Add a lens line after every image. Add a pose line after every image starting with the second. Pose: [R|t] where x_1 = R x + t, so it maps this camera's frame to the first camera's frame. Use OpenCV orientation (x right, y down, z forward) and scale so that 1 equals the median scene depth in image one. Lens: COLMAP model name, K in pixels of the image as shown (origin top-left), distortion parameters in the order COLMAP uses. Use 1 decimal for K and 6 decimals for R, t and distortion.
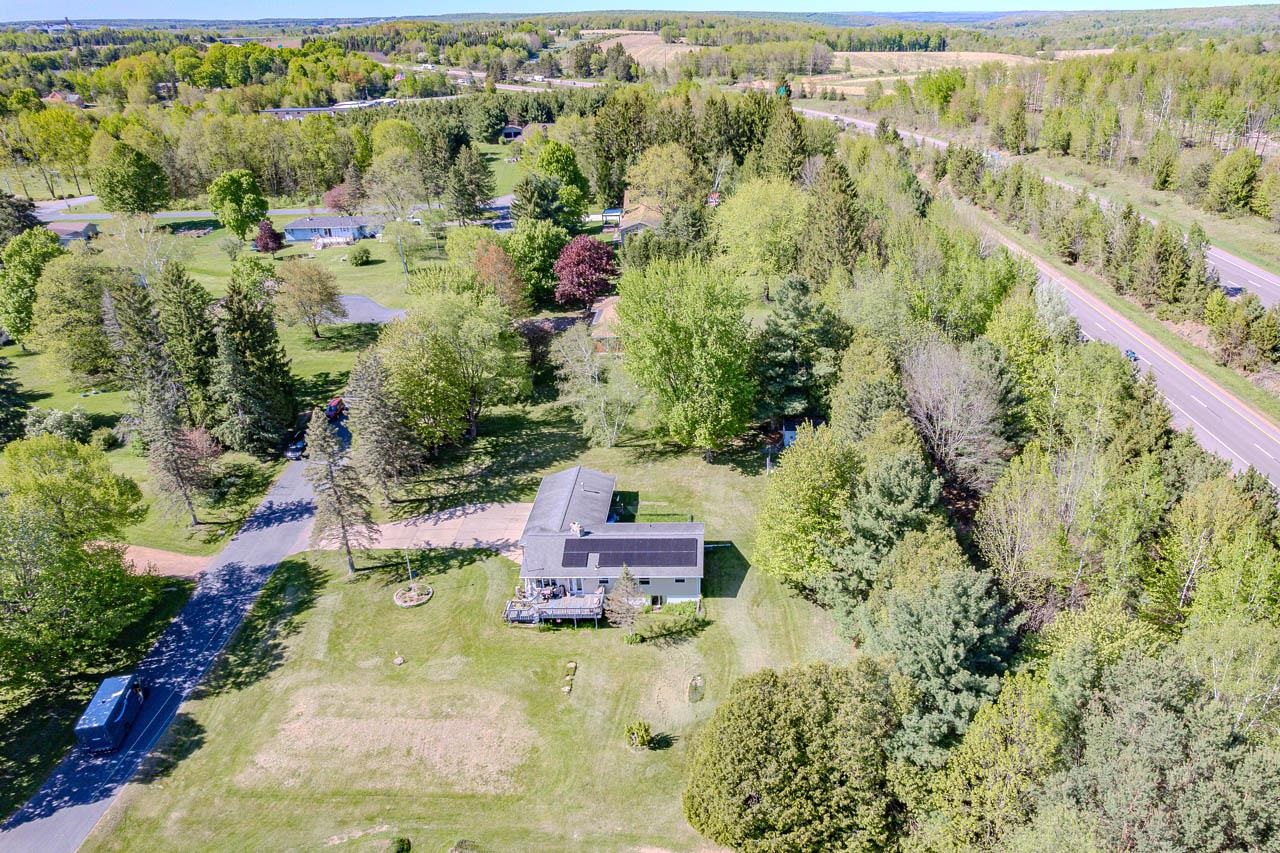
lens RADIAL K [[939.9, 0, 699.2], [0, 939.9, 433.1], [0, 0, 1]] dist [-0.063401, 0.093443]
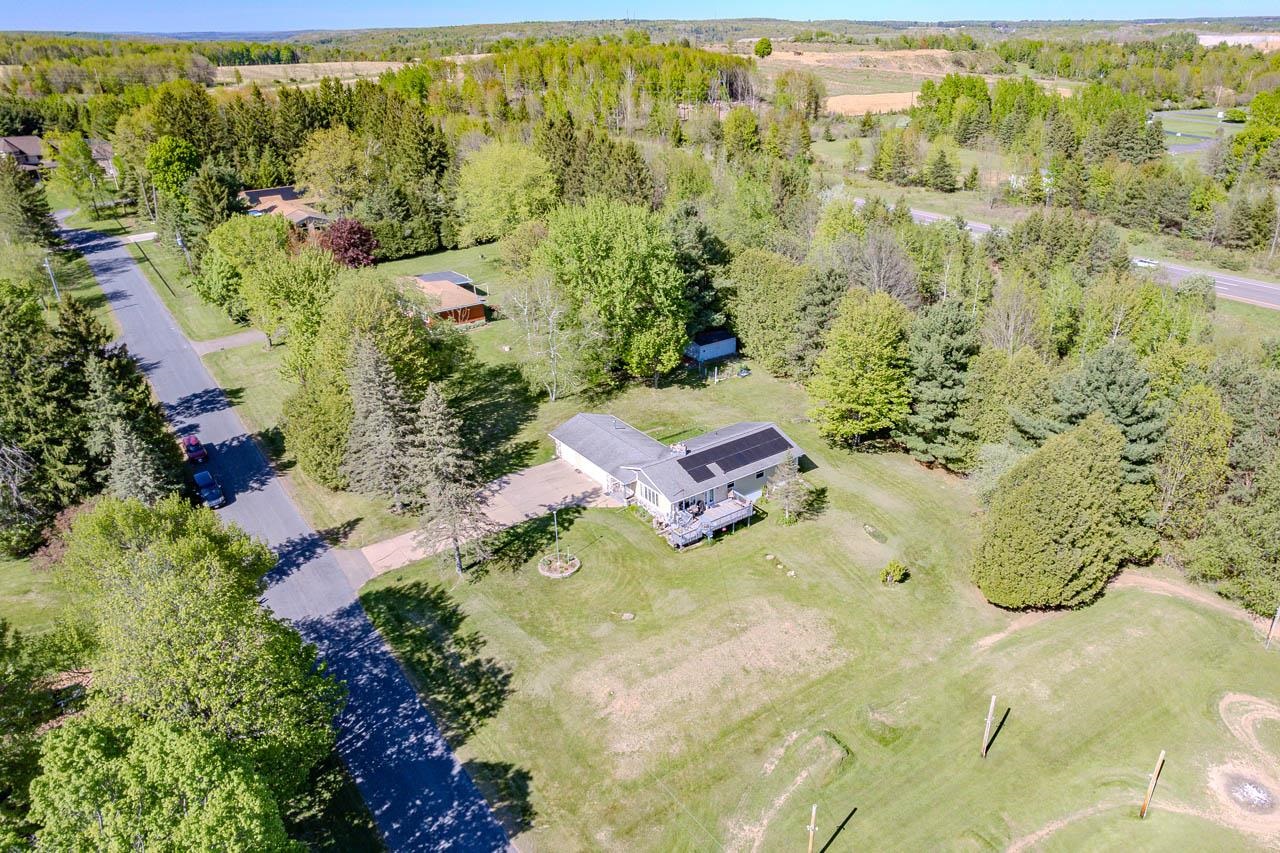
lens RADIAL K [[905.9, 0, 675.9], [0, 905.9, 424.7], [0, 0, 1]] dist [-0.003157, -0.000100]
pose [[0.785452, -0.244581, 0.568547, -0.686638], [0.251052, 0.965545, 0.068534, 0.008324], [-0.565720, 0.088904, 0.819791, 0.195711]]
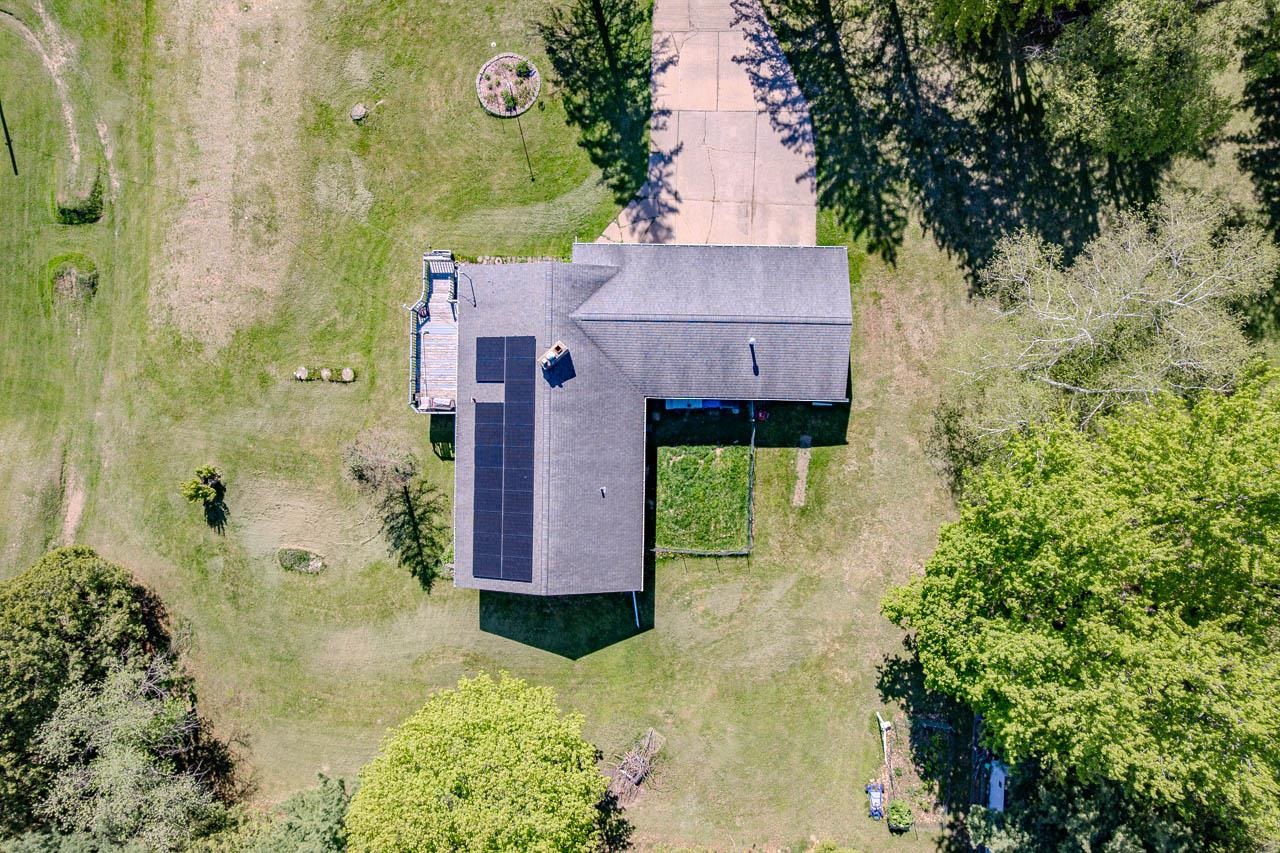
lens RADIAL K [[804.6, 0, 640.0], [0, 804.6, 426.5], [0, 0, 1]] dist [-0.075601, 0.075656]
pose [[0.005883, 0.999565, 0.028911, -0.104204], [-0.403909, -0.024073, 0.914482, -0.325630], [0.914780, -0.017058, 0.403591, 0.869346]]
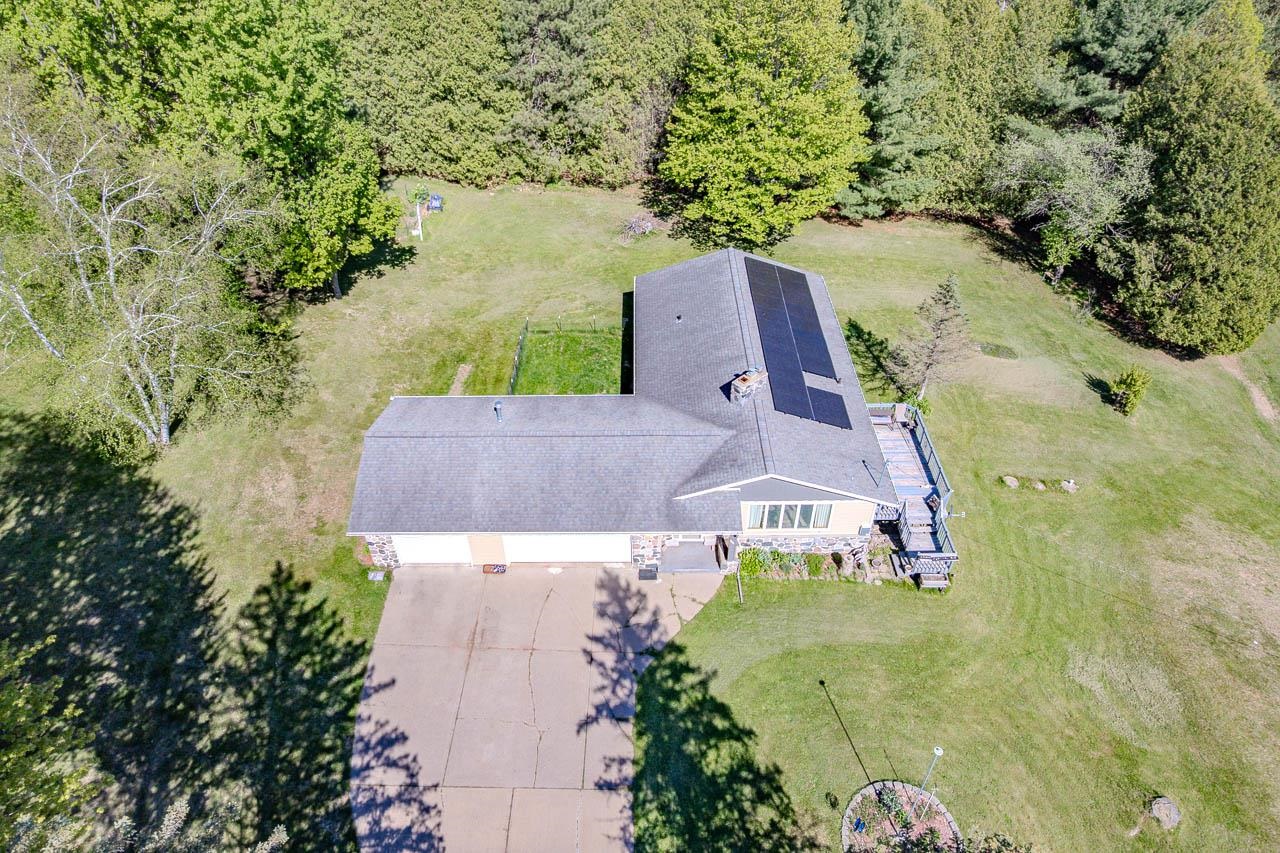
lens RADIAL K [[834.3, 0, 640.0], [0, 834.3, 426.5], [0, 0, 1]] dist [-0.080396, 0.081216]
pose [[-0.027665, -0.631959, 0.774508, -0.428353], [0.417029, 0.696861, 0.583499, -0.121048], [-0.908472, 0.339135, 0.244266, 0.965164]]
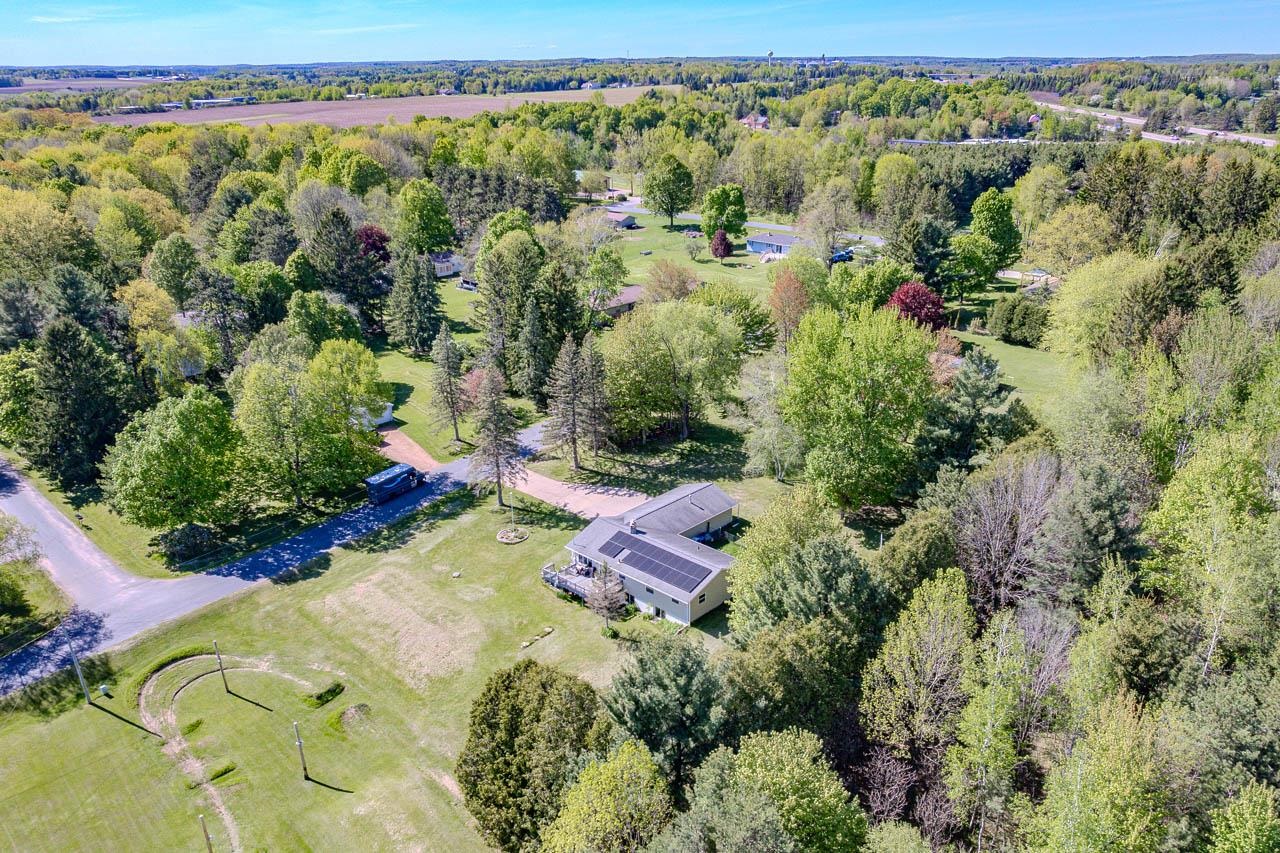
lens RADIAL K [[981.9, 0, 667.6], [0, 981.9, 429.7], [0, 0, 1]] dist [-0.025369, 0.013287]
pose [[0.755686, 0.250817, -0.605004, 0.554737], [-0.283395, 0.958030, 0.043194, -0.063035], [0.590446, 0.138814, 0.795050, 0.114769]]
